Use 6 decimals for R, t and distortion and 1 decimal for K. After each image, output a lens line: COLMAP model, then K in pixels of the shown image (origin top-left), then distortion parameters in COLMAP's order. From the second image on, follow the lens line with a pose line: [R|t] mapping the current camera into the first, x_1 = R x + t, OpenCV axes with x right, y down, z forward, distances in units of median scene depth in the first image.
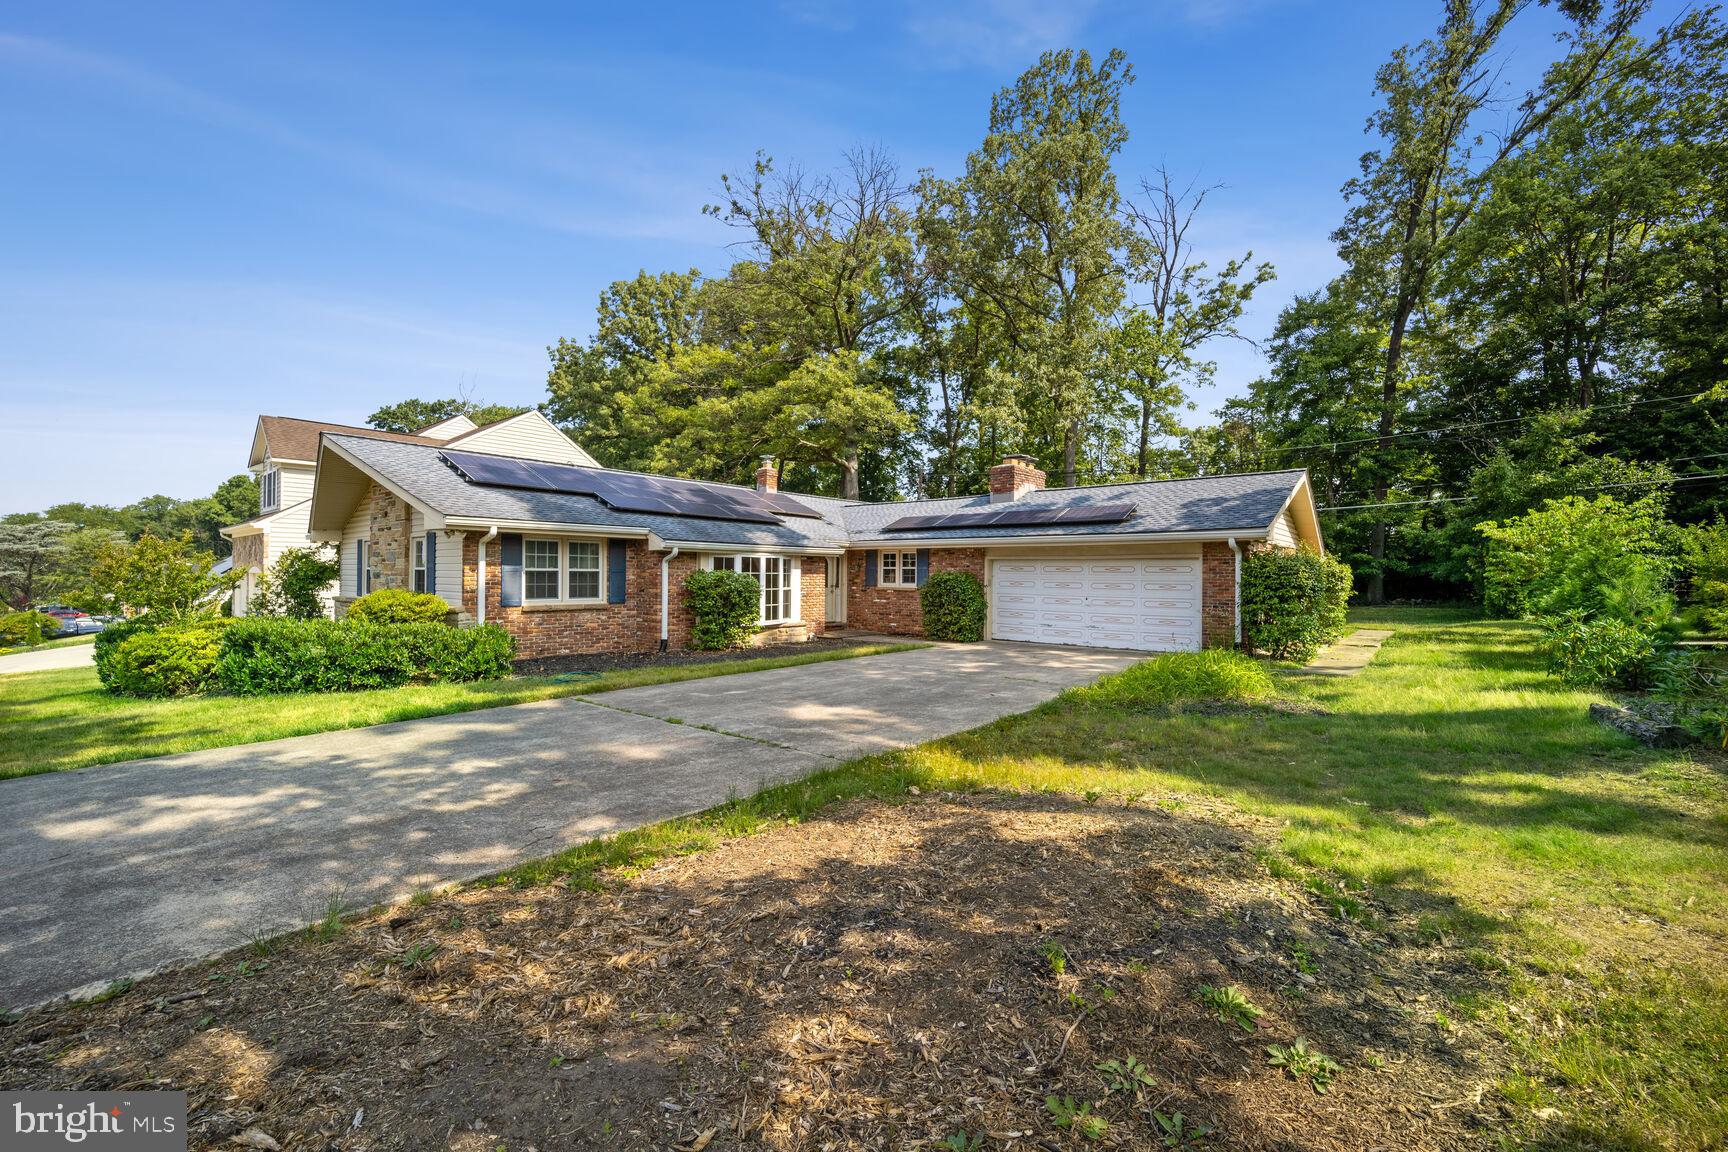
lens RADIAL K [[703.6, 0, 864.0], [0, 703.6, 576.0], [0, 0, 1]] dist [-0.021095, 0.000727]
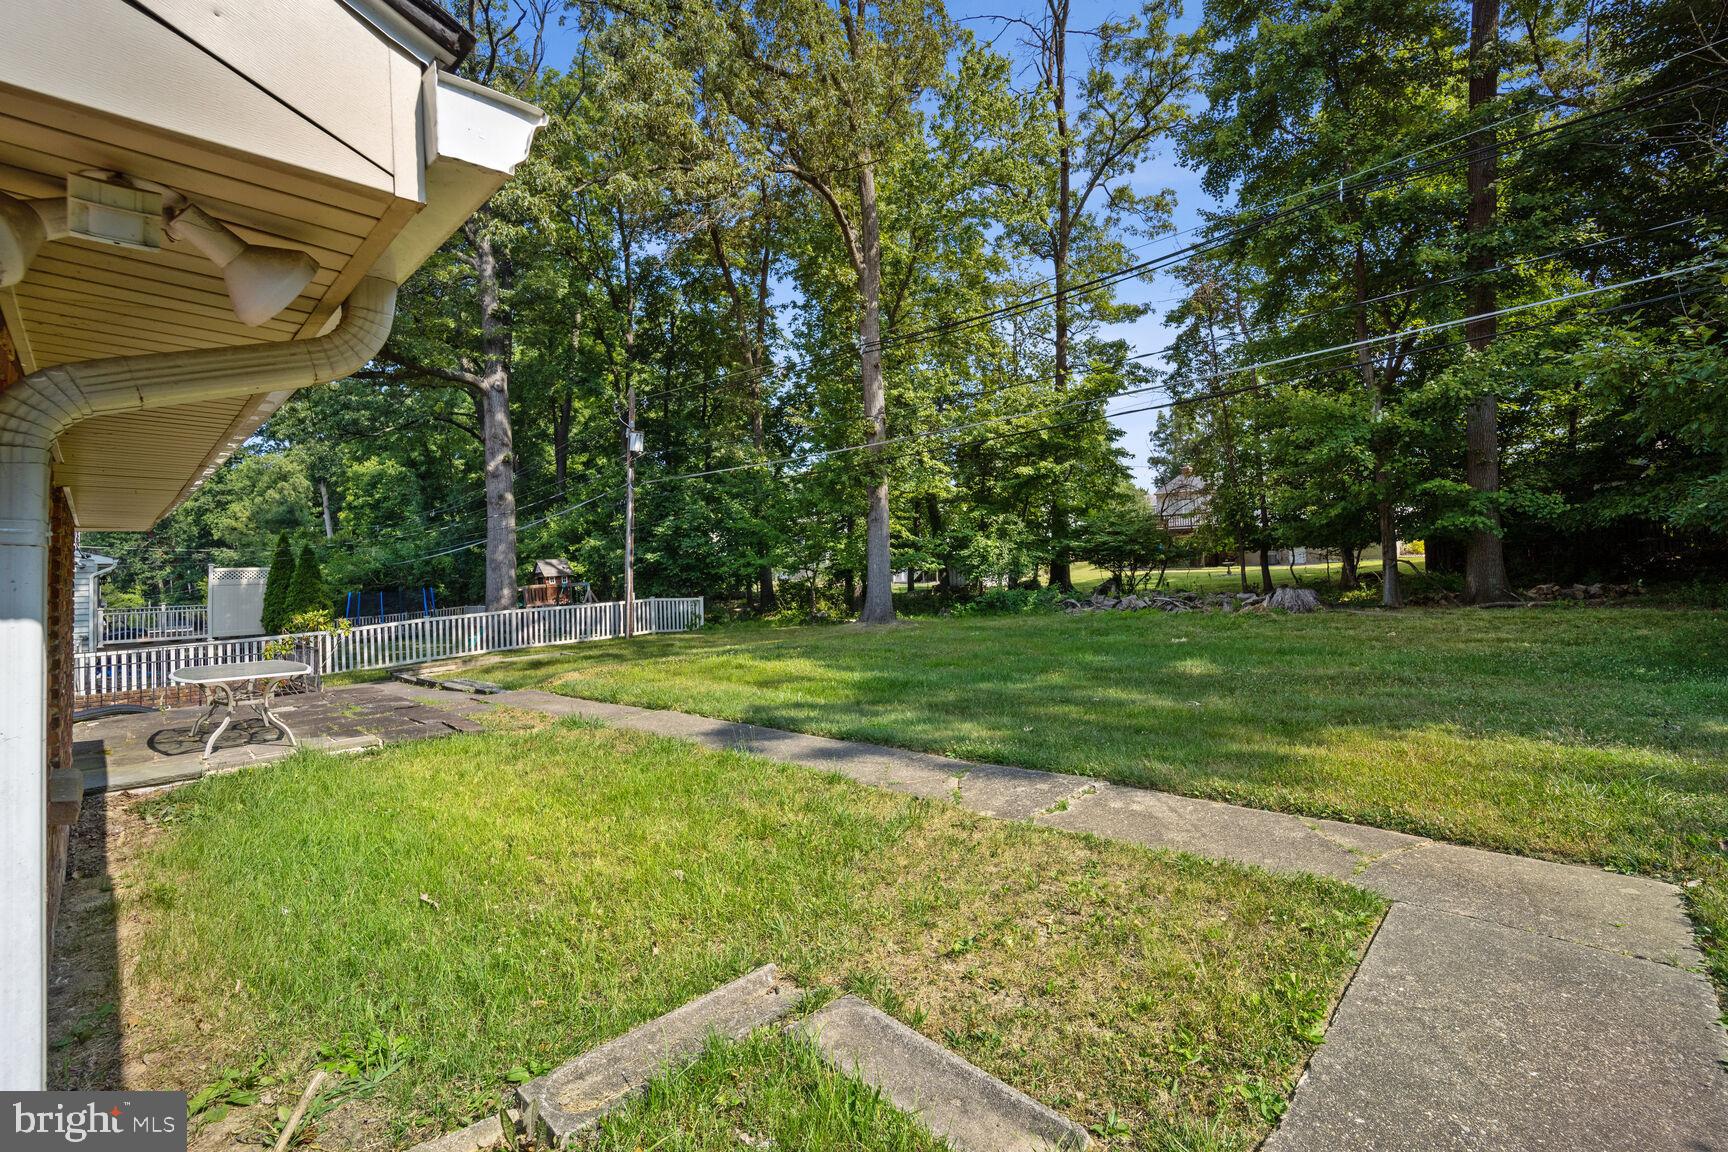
lens RADIAL K [[742.7, 0, 863.3], [0, 742.7, 549.2], [0, 0, 1]] dist [-0.020748, 0.000109]
pose [[0.996595, -0.043674, -0.069940, 0.784868], [0.041584, 0.998652, -0.031062, 0.015346], [0.071203, 0.028047, 0.997067, 1.064754]]
